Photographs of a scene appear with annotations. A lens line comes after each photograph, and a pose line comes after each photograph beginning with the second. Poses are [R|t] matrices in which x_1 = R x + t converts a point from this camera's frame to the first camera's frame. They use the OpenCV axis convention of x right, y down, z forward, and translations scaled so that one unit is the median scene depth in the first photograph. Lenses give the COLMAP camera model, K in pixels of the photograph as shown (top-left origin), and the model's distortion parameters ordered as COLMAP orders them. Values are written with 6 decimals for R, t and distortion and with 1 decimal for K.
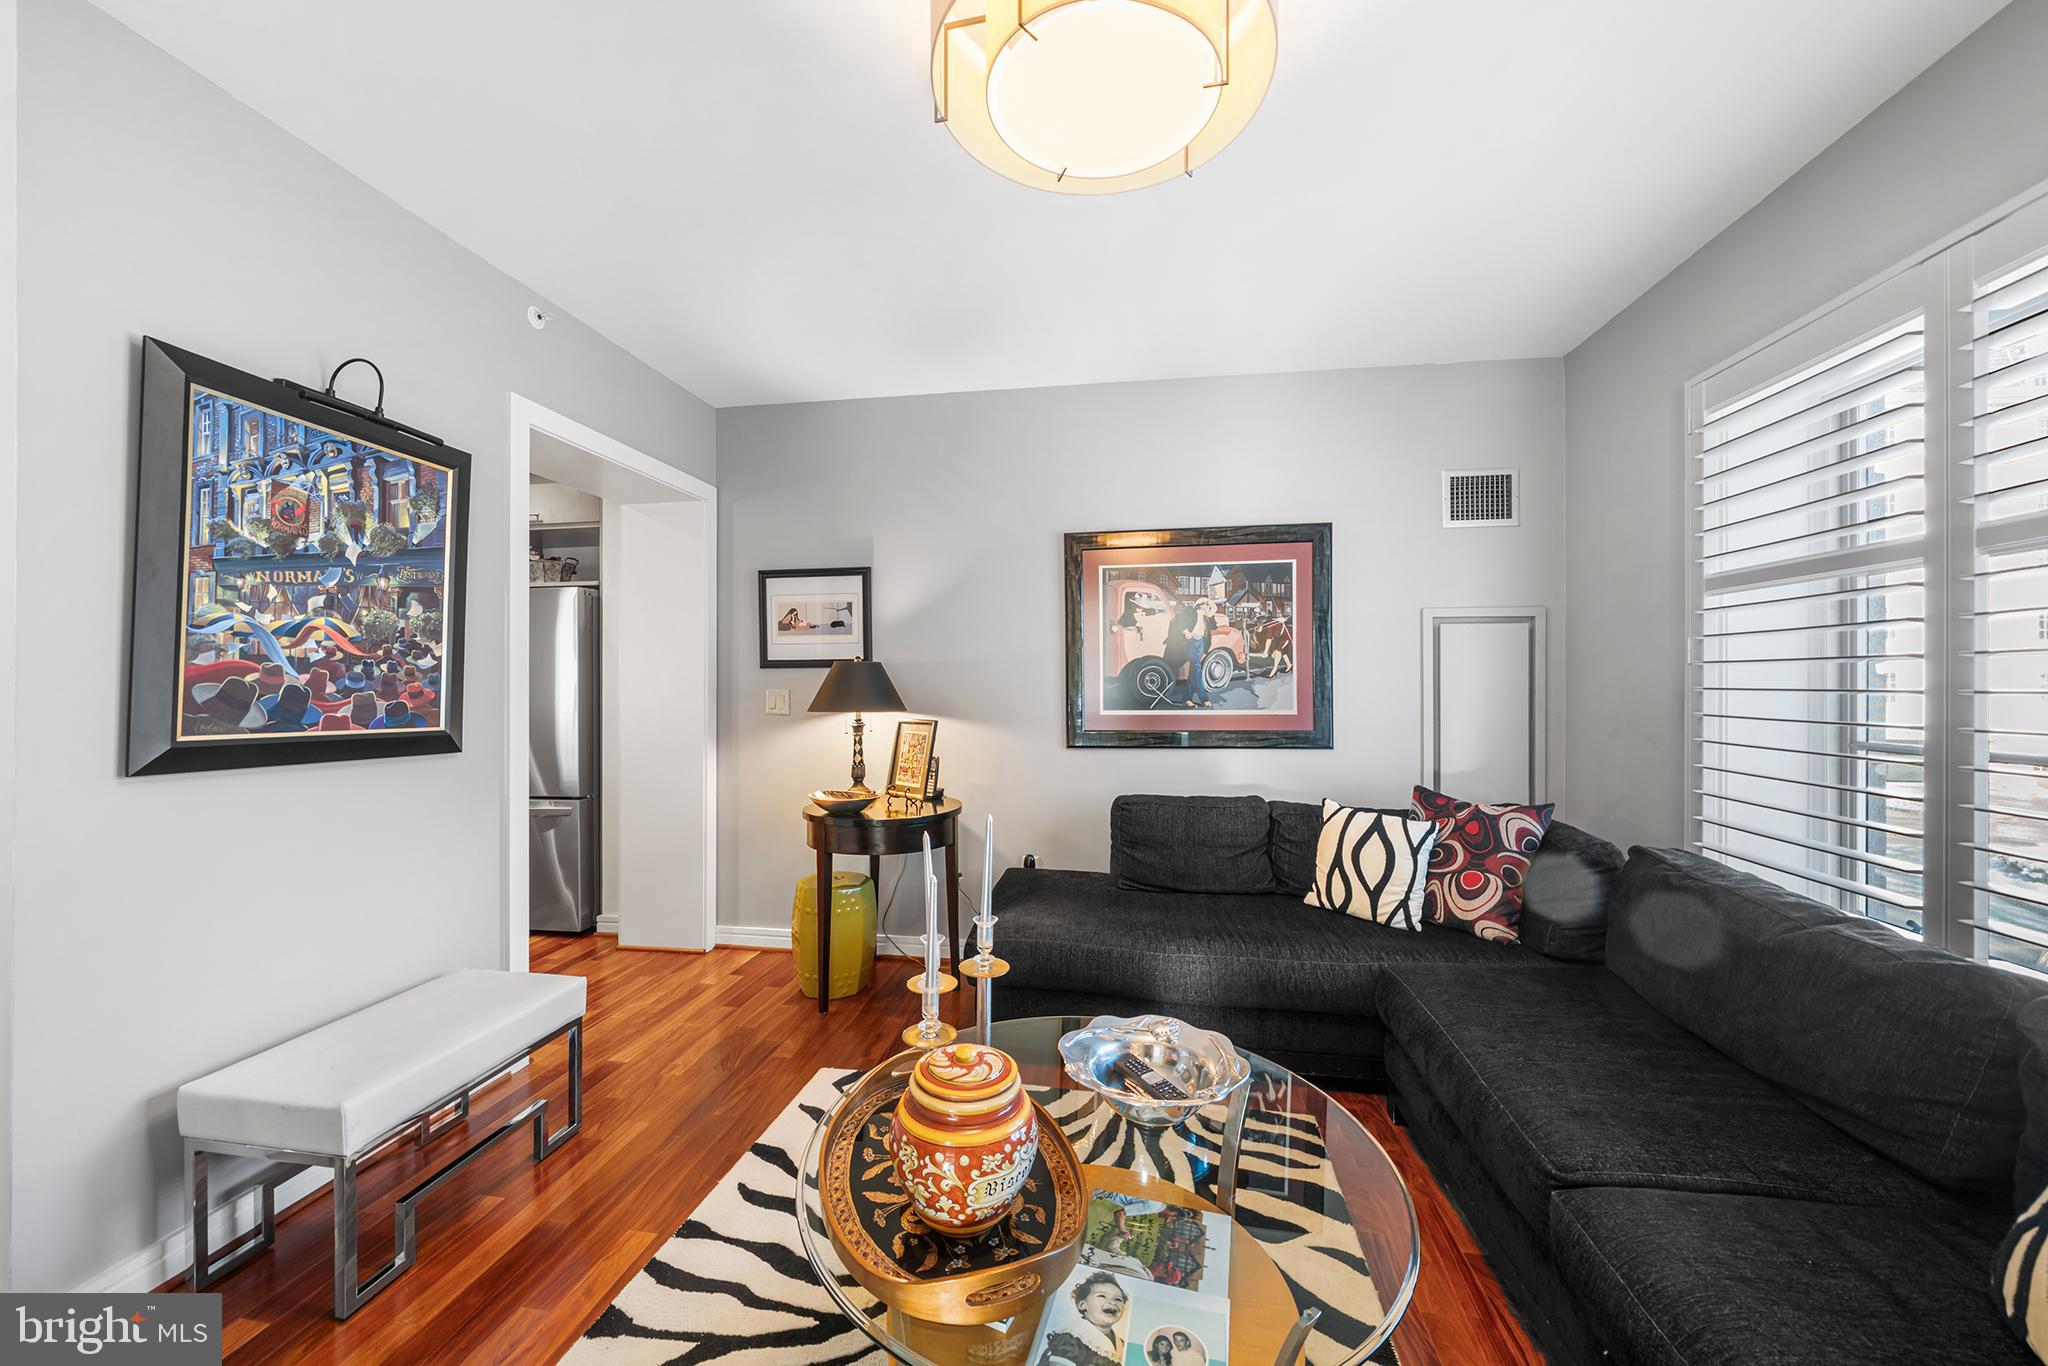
lens RADIAL K [[793.9, 0, 1106.9], [0, 793.9, 682.9], [0, 0, 1]] dist [-0.003378, 0.001254]
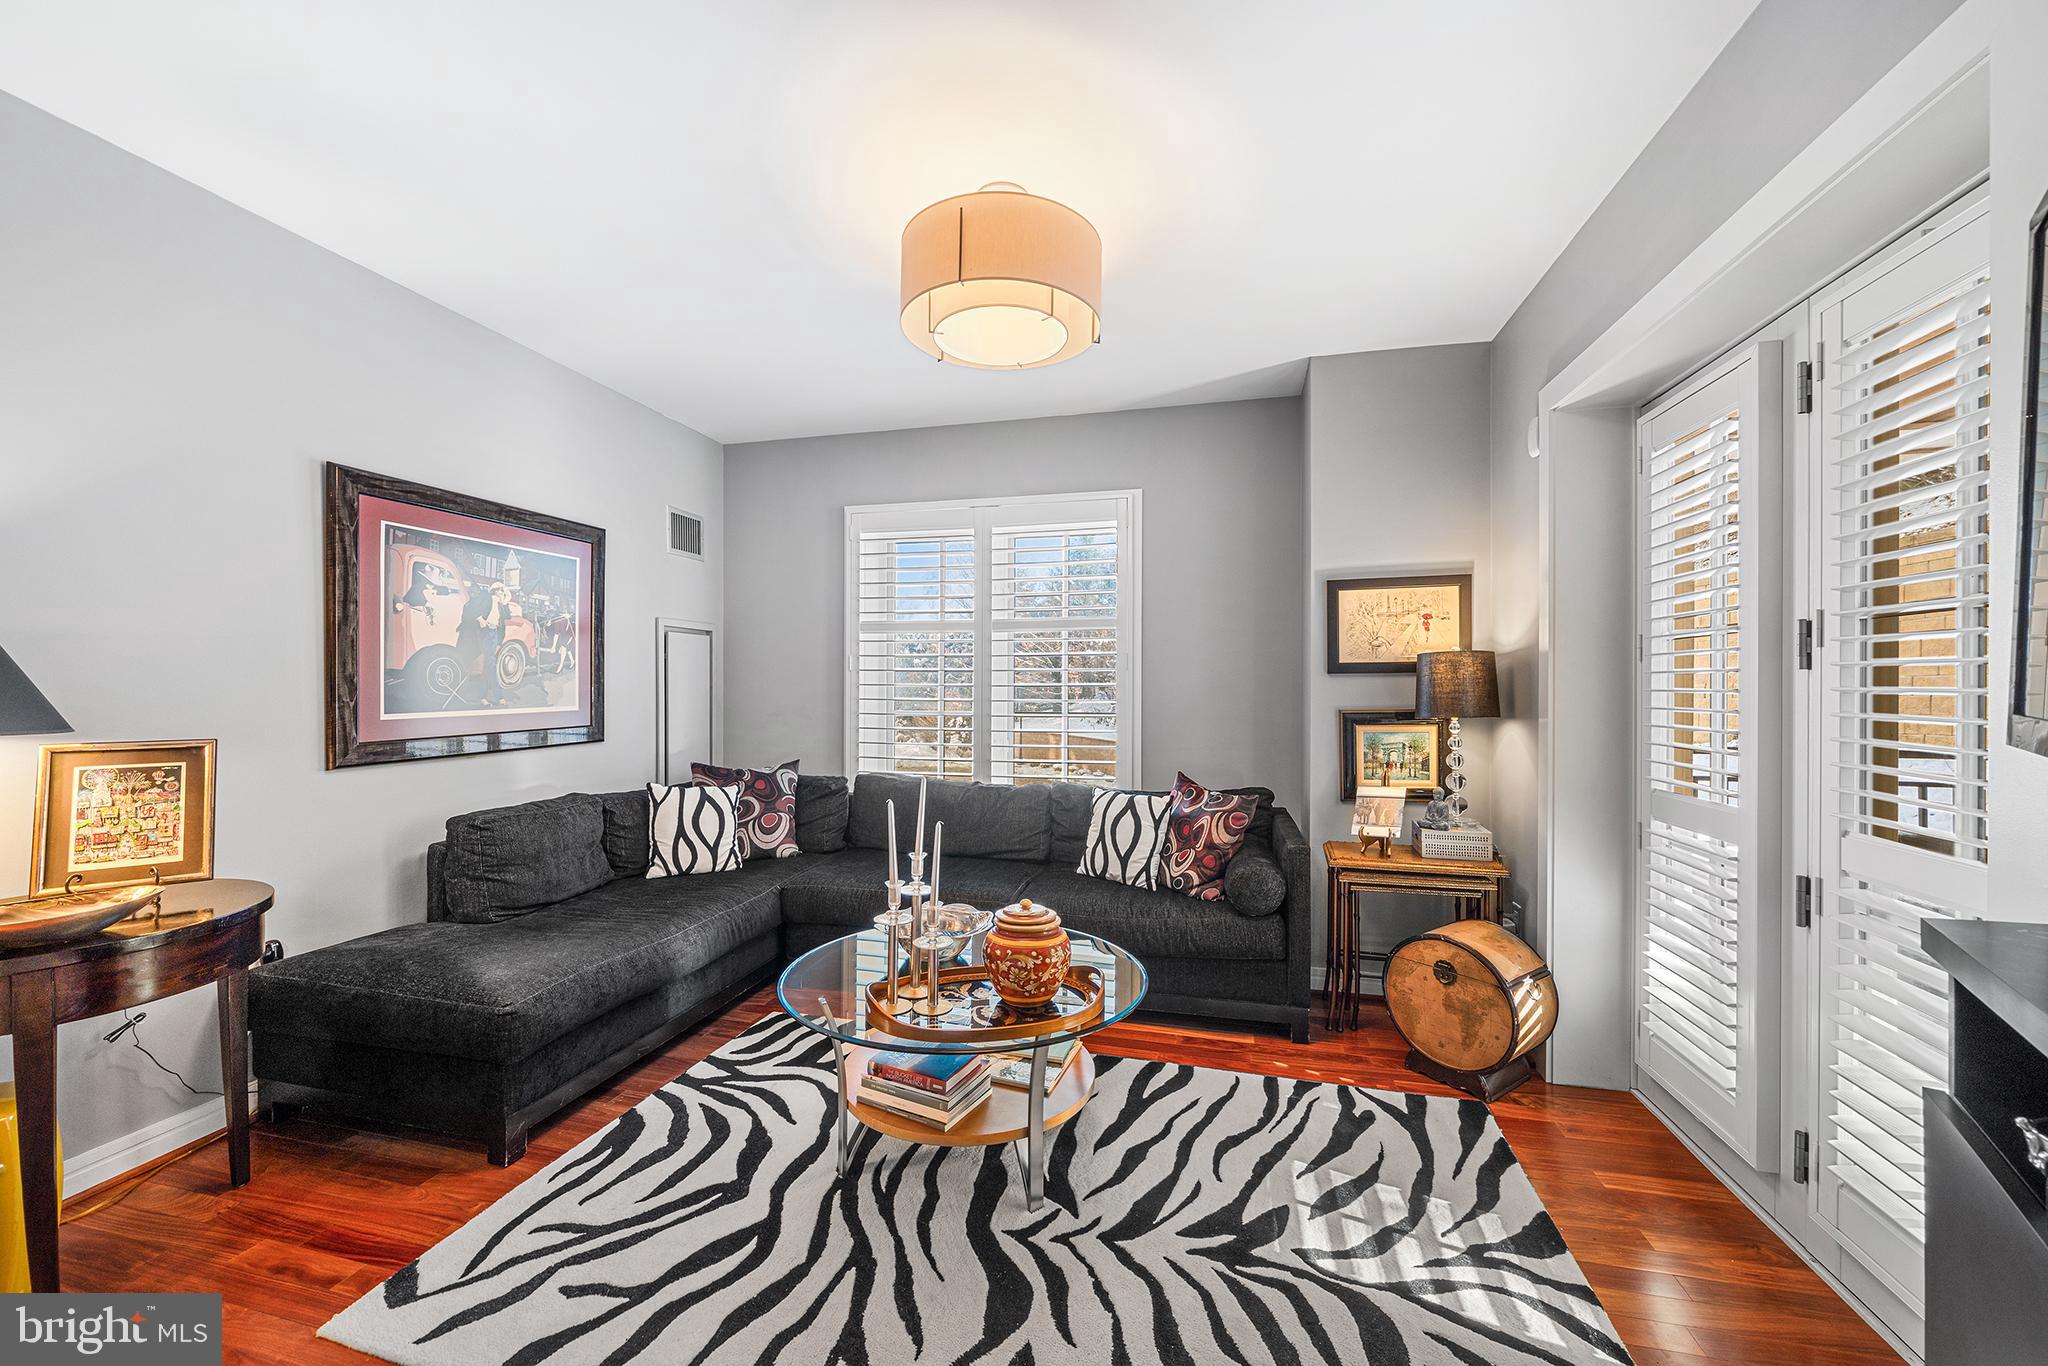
lens RADIAL K [[793.9, 0, 1029.2], [0, 793.9, 682.7], [0, 0, 1]] dist [-0.003378, 0.001254]
pose [[0.074102, 0.002072, 0.997248, -0.776276], [-0.004409, 0.999989, -0.001750, 0.003965], [-0.997241, -0.004267, 0.074111, 0.371444]]
